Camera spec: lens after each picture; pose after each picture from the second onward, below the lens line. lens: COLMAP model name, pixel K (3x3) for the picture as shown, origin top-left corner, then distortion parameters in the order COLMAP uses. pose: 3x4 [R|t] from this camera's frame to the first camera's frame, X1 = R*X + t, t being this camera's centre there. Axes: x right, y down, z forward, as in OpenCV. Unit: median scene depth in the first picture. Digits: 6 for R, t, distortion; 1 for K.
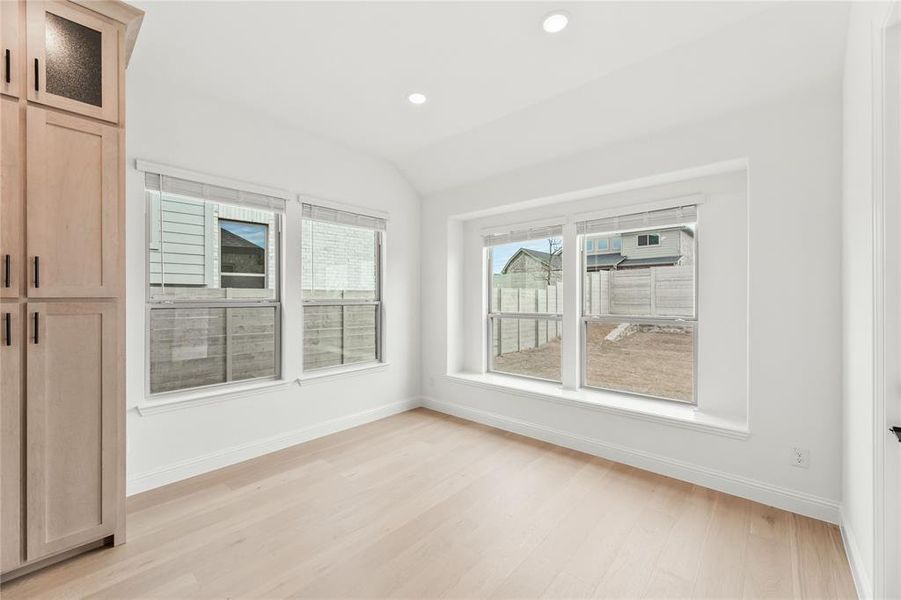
lens RADIAL K [[360.7, 0, 454.6], [0, 360.7, 296.8], [0, 0, 1]] dist [-0.000493, 0.000061]
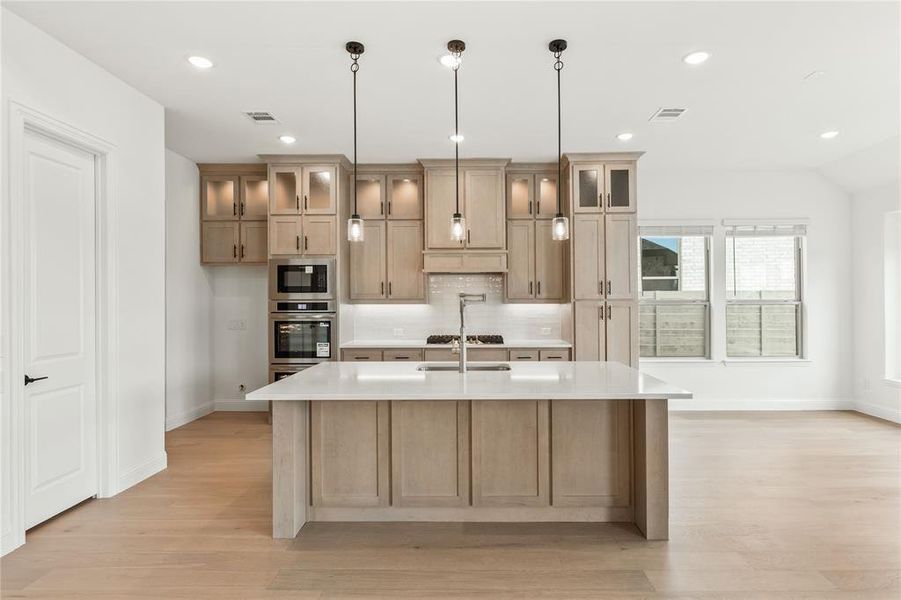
lens RADIAL K [[489.2, 0, 455.0], [0, 489.2, 300.2], [0, 0, 1]] dist [0.000010, -0.001215]
pose [[0.655356, -0.003305, -0.755313, 0.220348], [0.007221, 0.999972, 0.001889, -0.001501], [0.755285, -0.006692, 0.655362, -0.734276]]
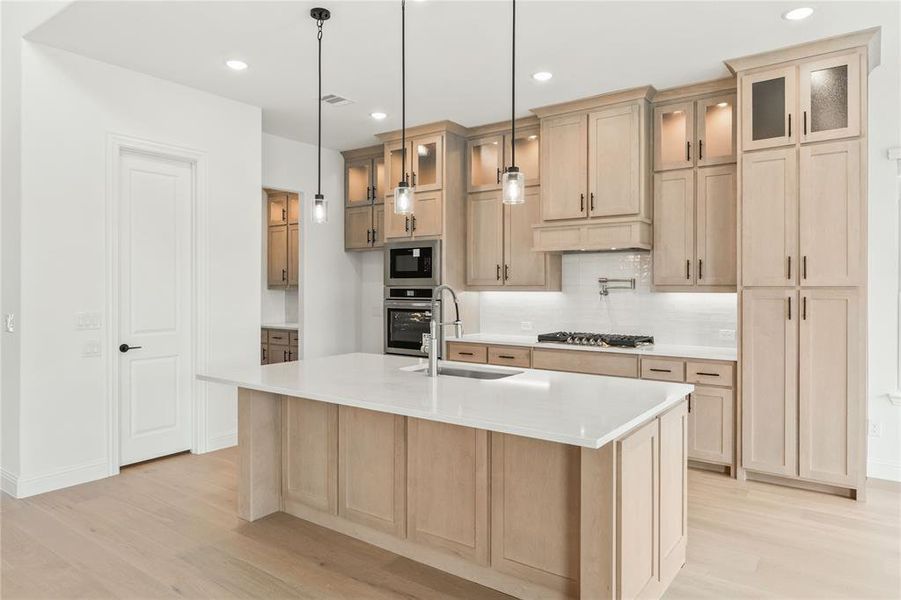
lens RADIAL K [[584.0, 0, 425.4], [0, 584.0, 290.7], [0, 0, 1]] dist [-0.001277, -0.001665]
pose [[0.070414, 0.005537, -0.997503, 0.399987], [0.003442, 0.999977, 0.005793, 0.000624], [0.997512, -0.003841, 0.070393, -0.250342]]
